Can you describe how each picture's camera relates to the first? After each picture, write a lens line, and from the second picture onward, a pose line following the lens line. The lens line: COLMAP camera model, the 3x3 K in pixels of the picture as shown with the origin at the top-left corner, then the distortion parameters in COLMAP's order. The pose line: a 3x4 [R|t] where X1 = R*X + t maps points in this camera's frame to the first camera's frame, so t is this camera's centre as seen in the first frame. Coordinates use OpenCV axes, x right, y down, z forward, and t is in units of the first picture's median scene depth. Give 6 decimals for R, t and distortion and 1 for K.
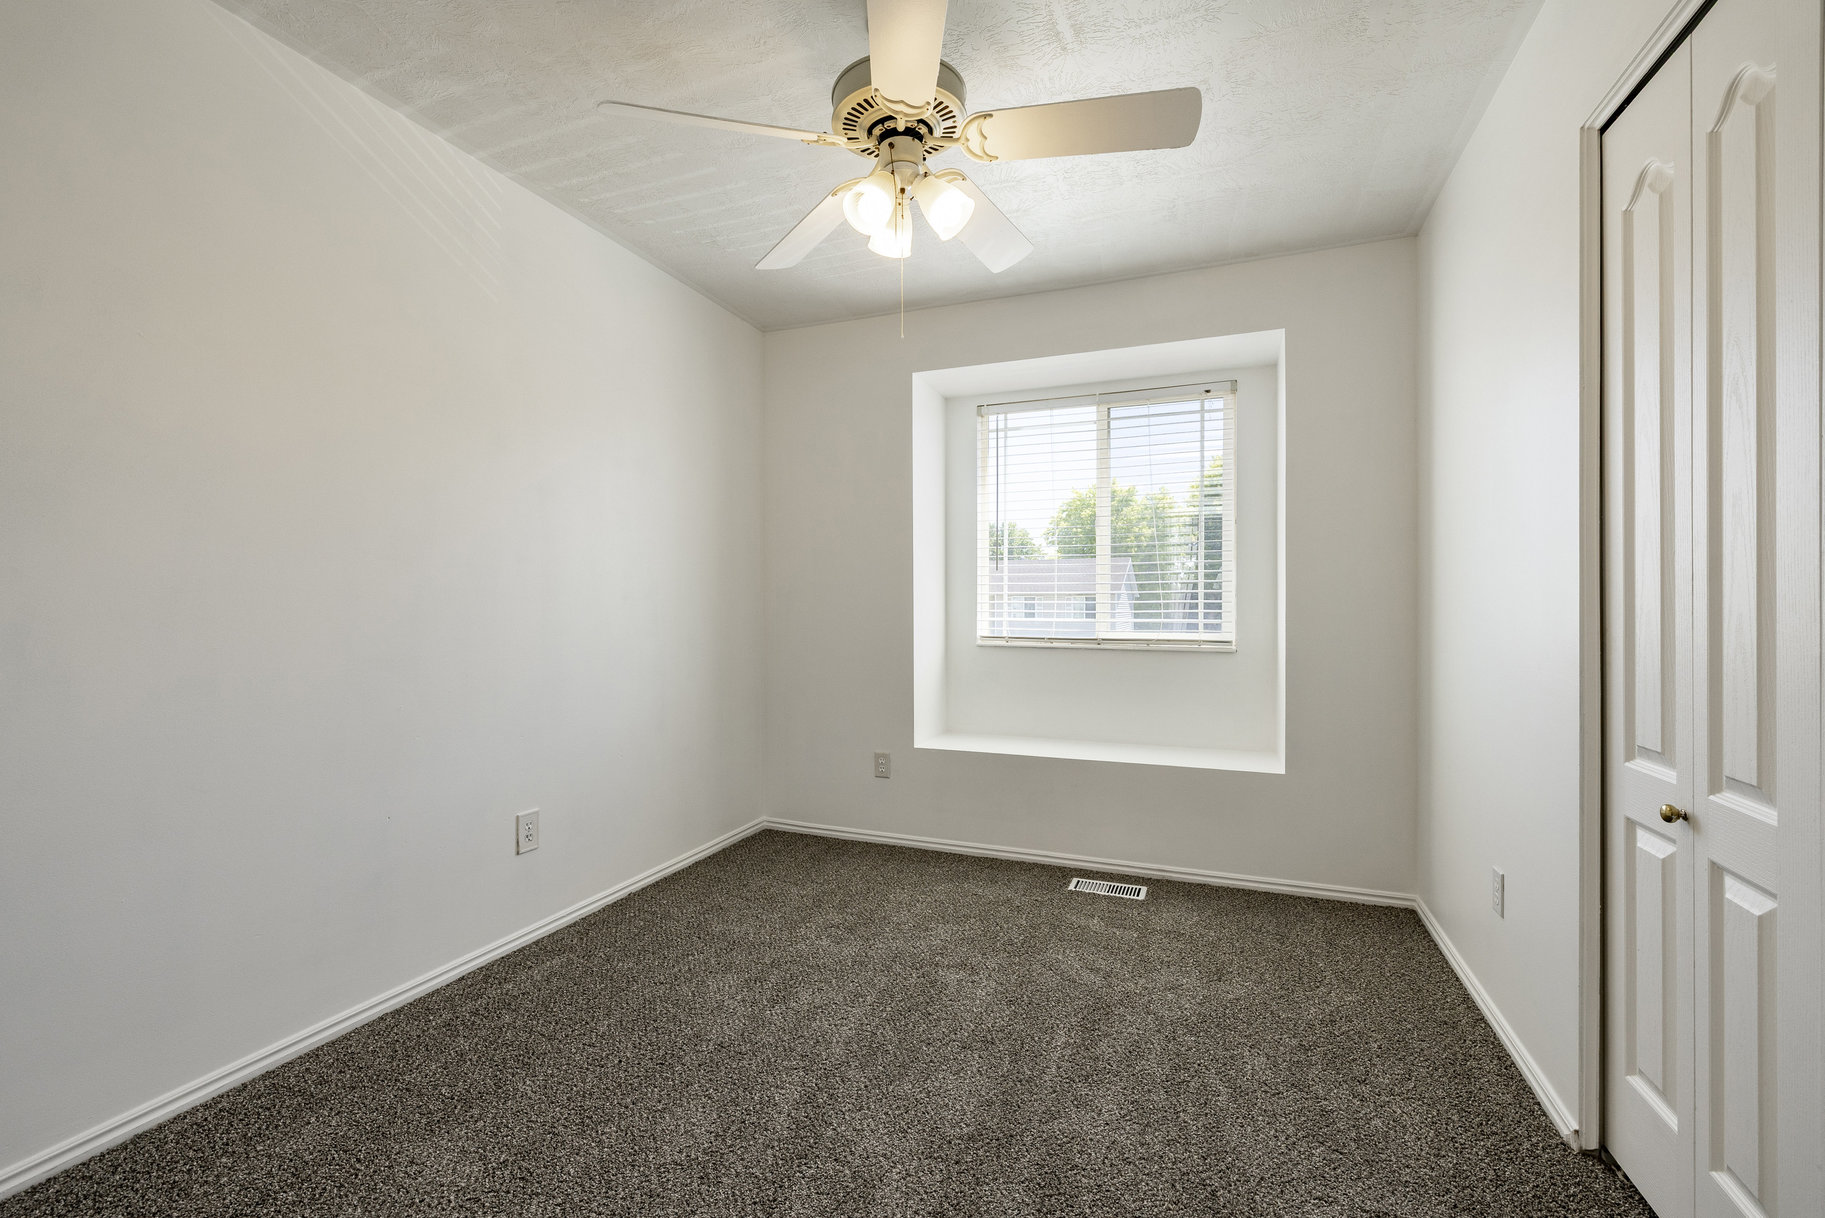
lens RADIAL K [[783.6, 0, 897.1], [0, 783.6, 606.0], [0, 0, 1]] dist [-0.002462, -0.000345]
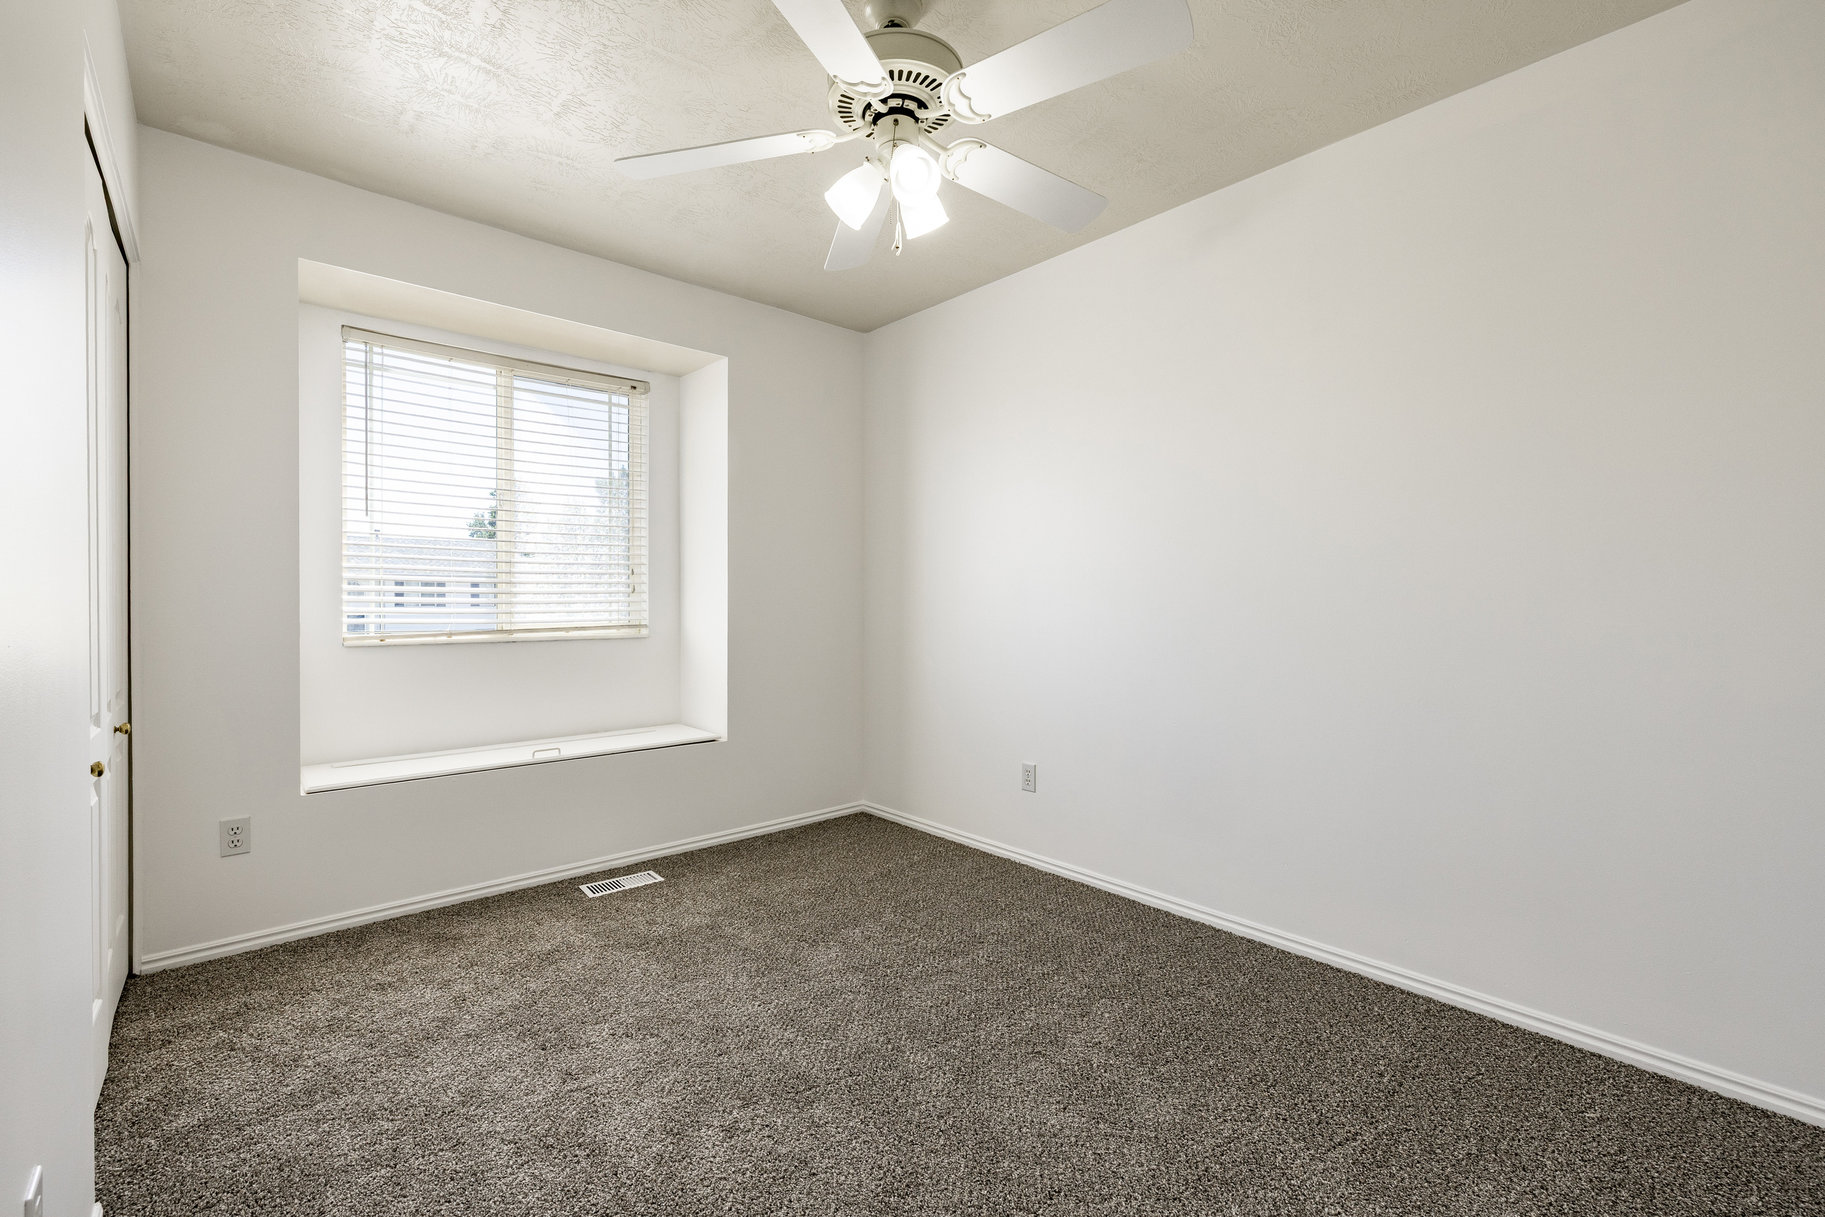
lens RADIAL K [[774.4, 0, 908.4], [0, 774.4, 606.0], [0, 0, 1]] dist [0.000963, 0.000118]
pose [[0.470010, -0.001713, 0.882659, -0.322826], [-0.000143, 0.999998, 0.002017, 0.012613], [-0.882661, -0.001074, 0.470009, 0.188099]]
